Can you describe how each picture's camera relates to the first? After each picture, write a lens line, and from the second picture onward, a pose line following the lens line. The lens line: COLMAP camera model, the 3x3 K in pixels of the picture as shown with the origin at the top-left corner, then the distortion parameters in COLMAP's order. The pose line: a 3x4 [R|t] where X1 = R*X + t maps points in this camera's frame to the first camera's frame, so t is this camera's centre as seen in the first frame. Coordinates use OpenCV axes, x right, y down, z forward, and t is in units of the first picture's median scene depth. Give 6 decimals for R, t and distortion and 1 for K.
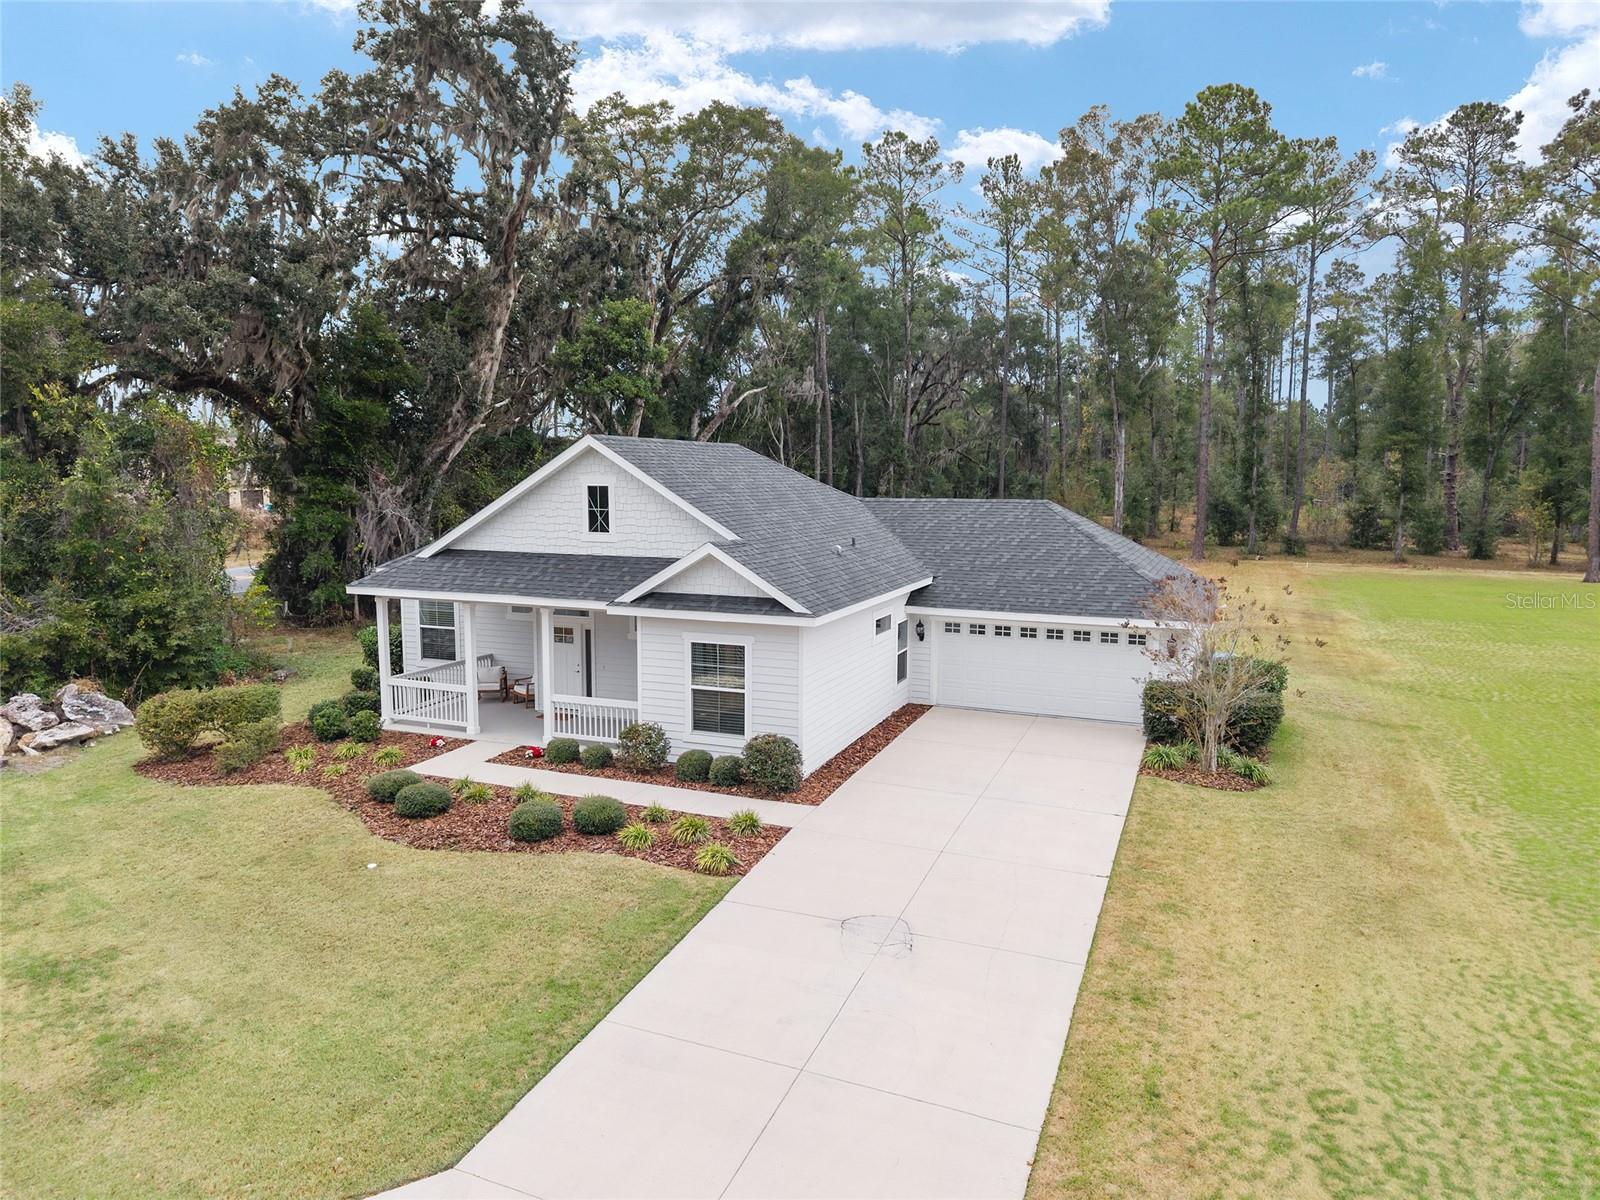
lens RADIAL K [[1070.3, 0, 792.8], [0, 1070.3, 597.4], [0, 0, 1]] dist [0.019761, -0.012224]
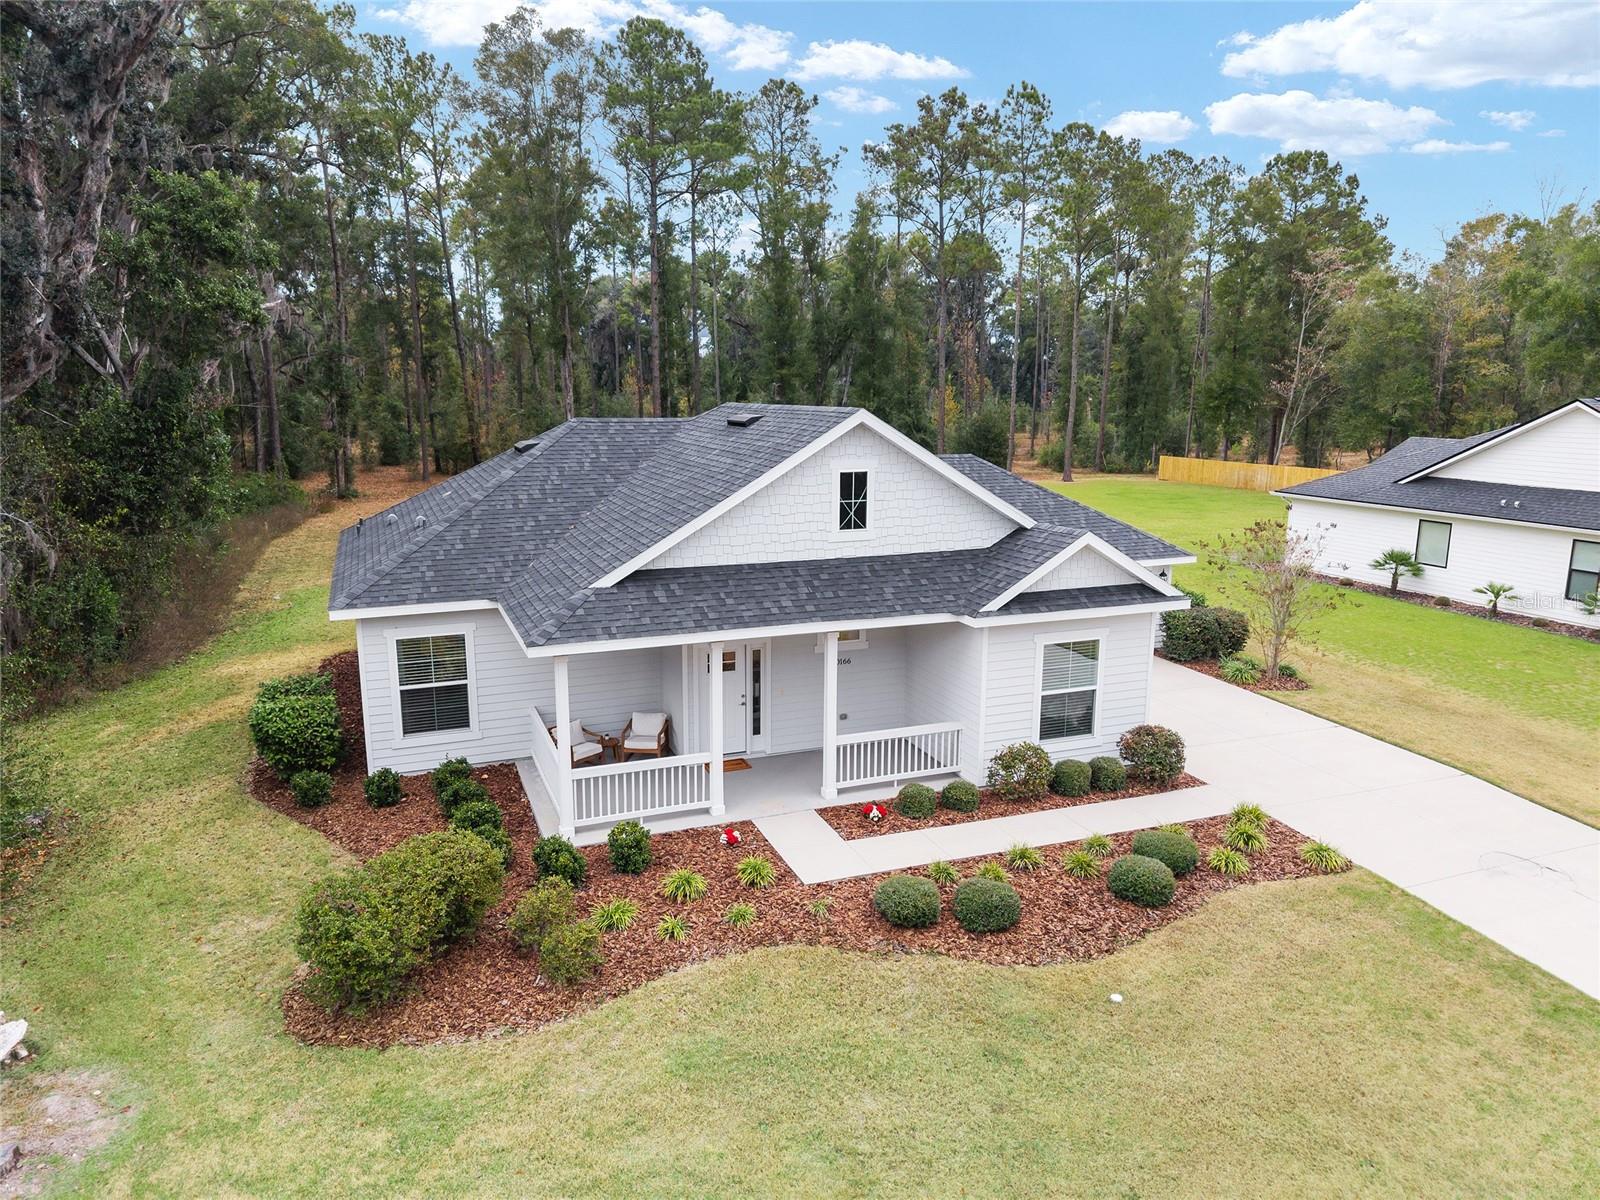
lens RADIAL K [[1070.3, 0, 791.8], [0, 1070.3, 605.3], [0, 0, 1]] dist [0.019761, -0.012224]
pose [[0.722011, -0.141150, 0.677331, -0.816356], [0.082617, 0.989553, 0.118148, -0.109630], [-0.686931, -0.029345, 0.726130, 0.474154]]
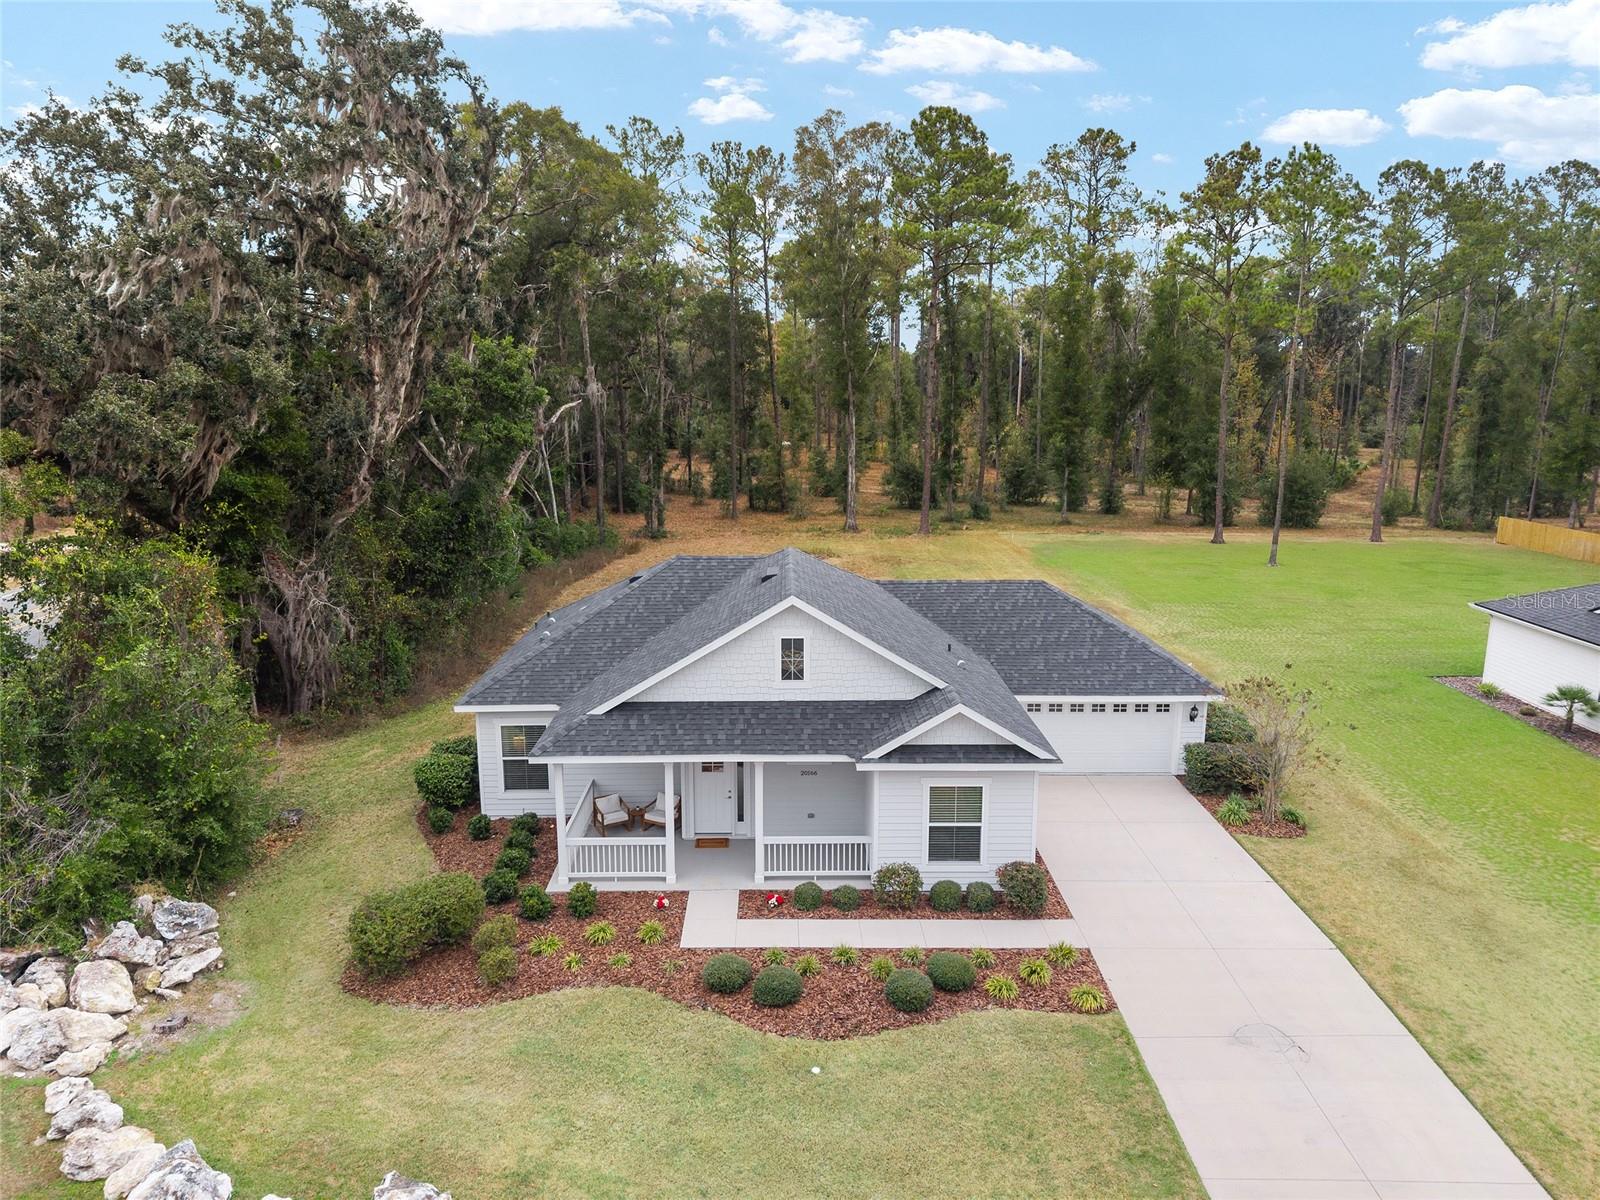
lens RADIAL K [[1070.3, 0, 792.0], [0, 1070.3, 605.1], [0, 0, 1]] dist [0.019761, -0.012224]
pose [[0.920759, -0.084941, 0.380773, -0.615616], [0.051110, 0.993862, 0.098114, -0.254921], [-0.386770, -0.070878, 0.919449, 0.032843]]
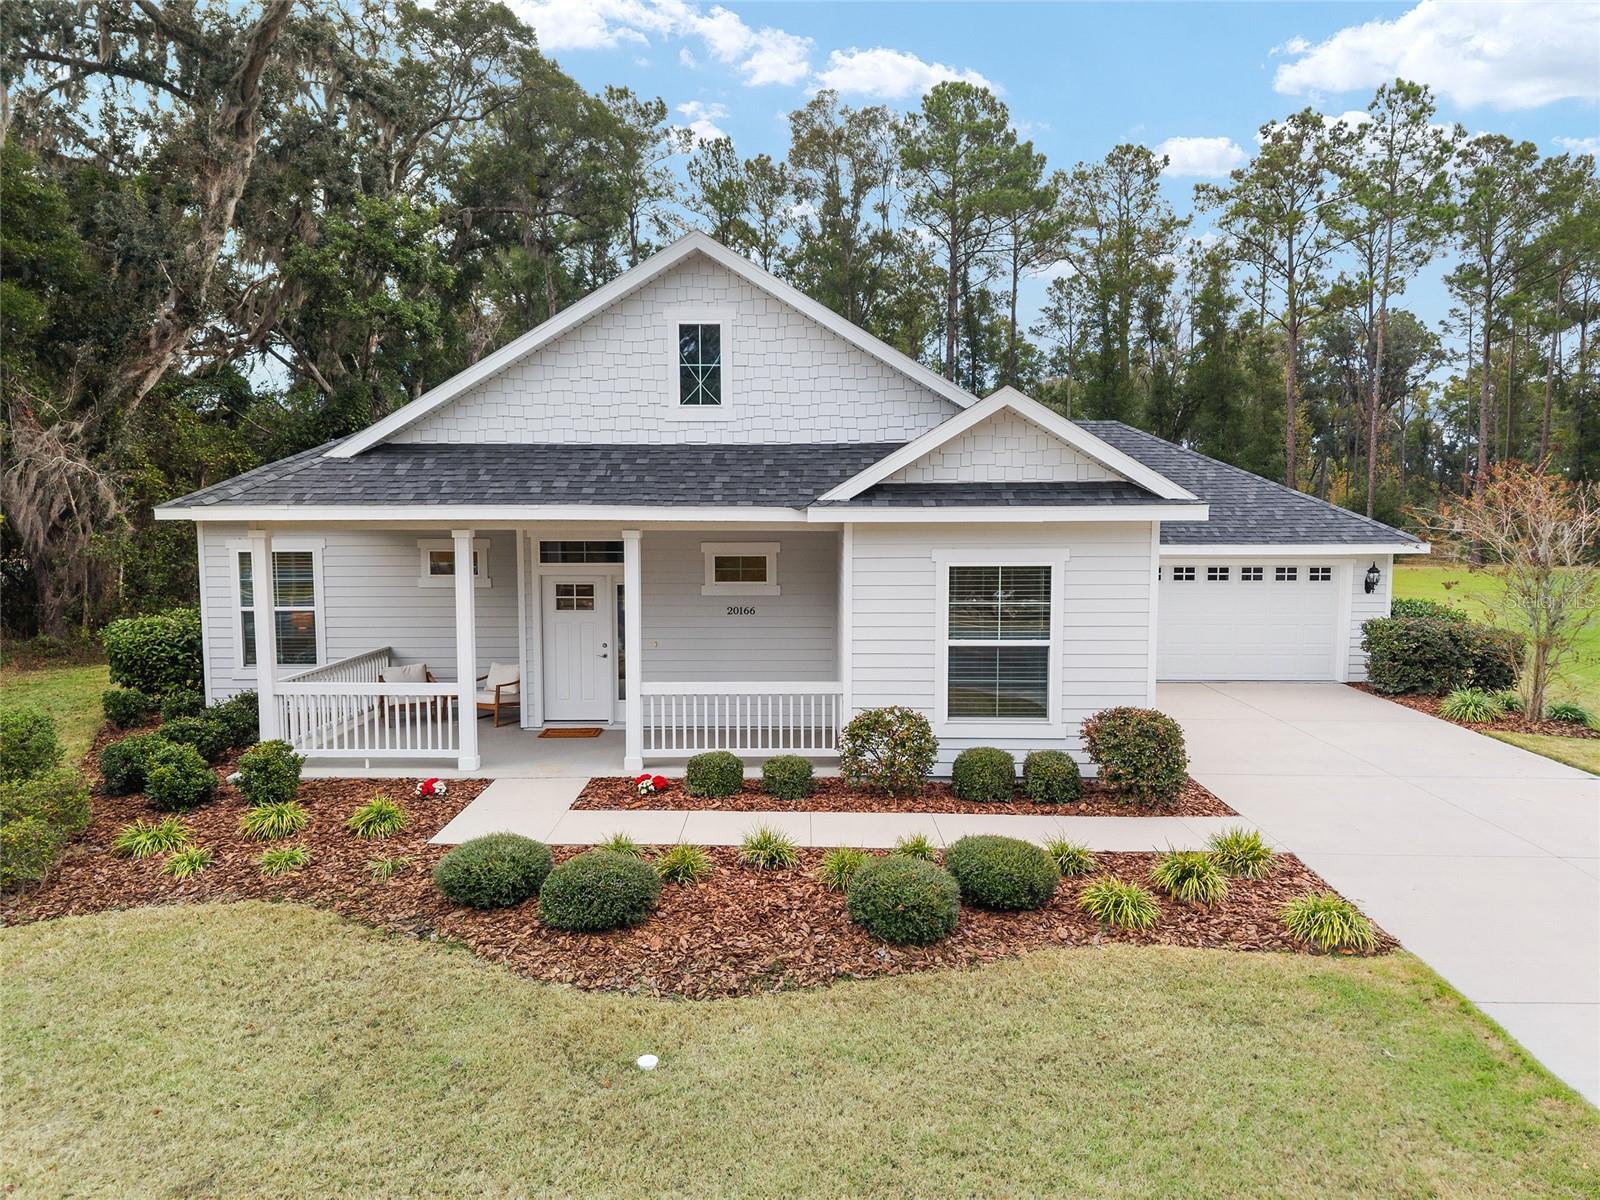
lens RADIAL K [[1070.3, 0, 788.8], [0, 1070.3, 603.2], [0, 0, 1]] dist [0.019761, -0.012224]
pose [[0.929852, -0.036367, 0.366131, -0.378431], [0.049060, 0.998472, -0.025421, 0.070042], [-0.364647, 0.041601, 0.930216, 0.464637]]
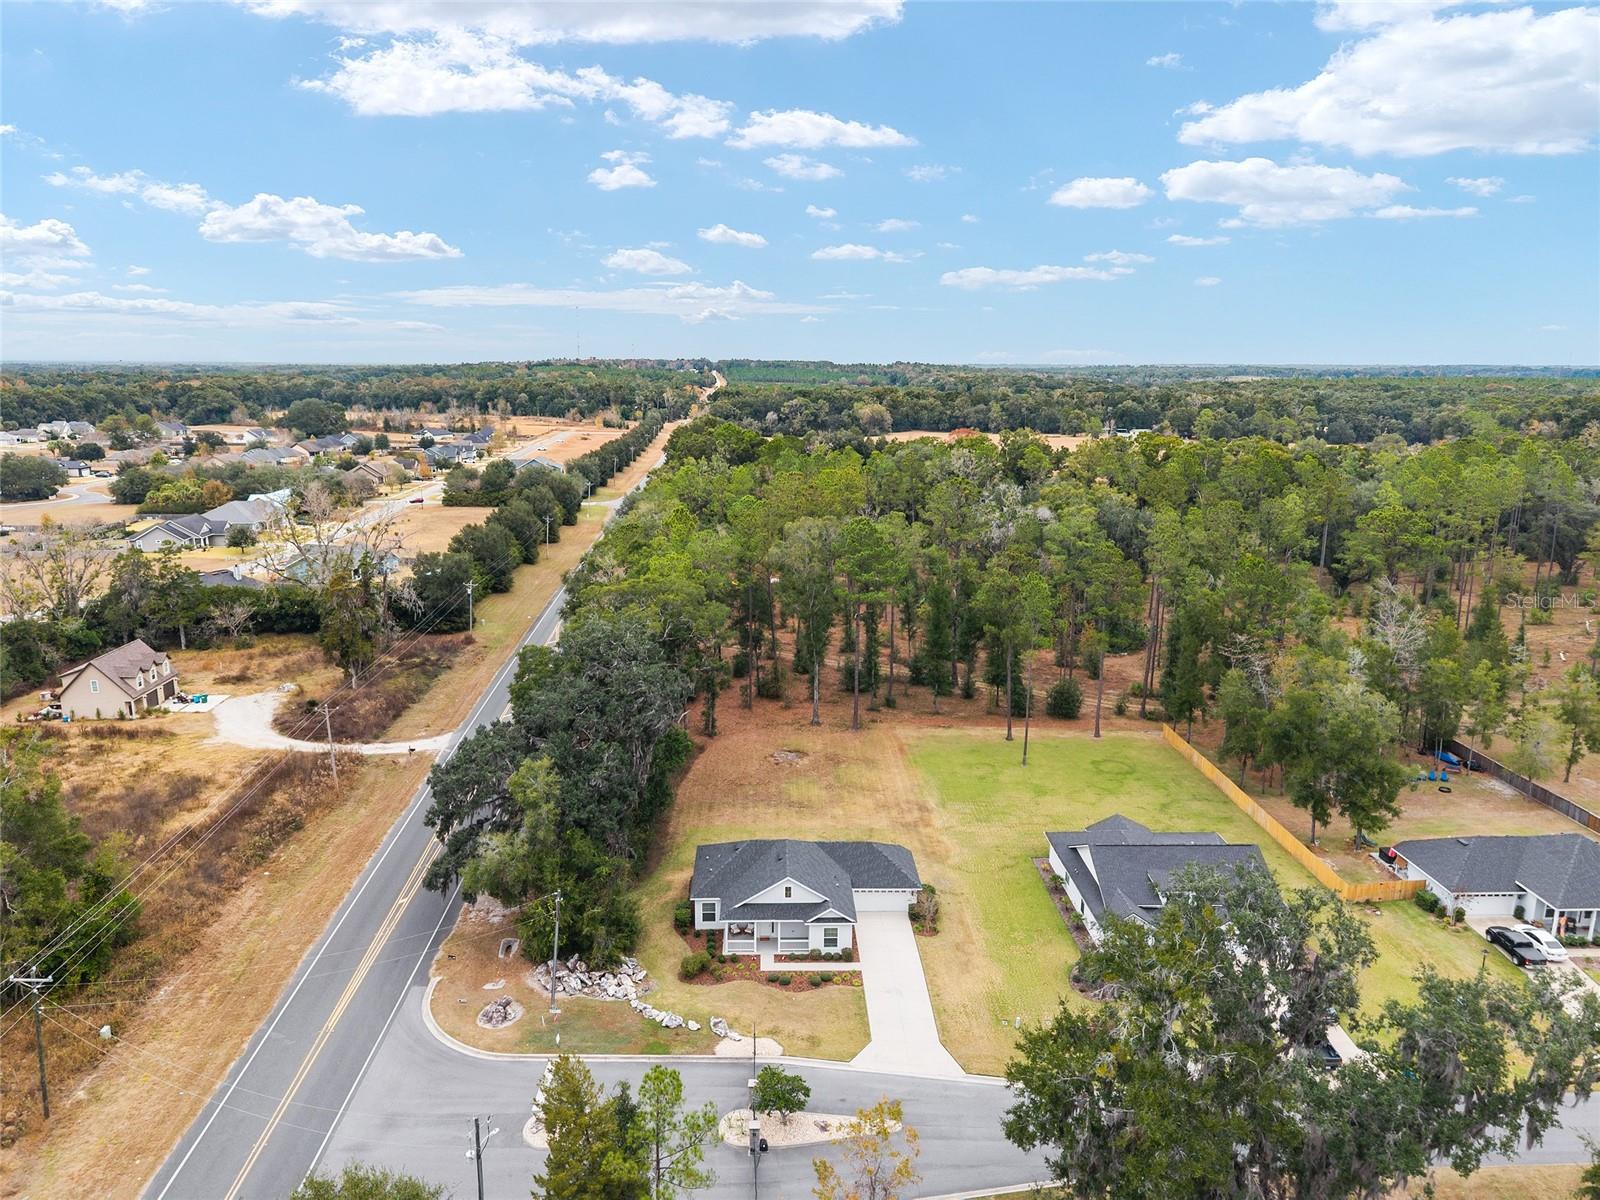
lens RADIAL K [[1070.3, 0, 792.0], [0, 1070.3, 600.3], [0, 0, 1]] dist [0.019761, -0.012224]
pose [[0.914831, -0.085930, 0.394589, -1.736898], [0.044200, 0.992535, 0.113670, -1.699695], [-0.401411, -0.086548, 0.911800, -2.672642]]
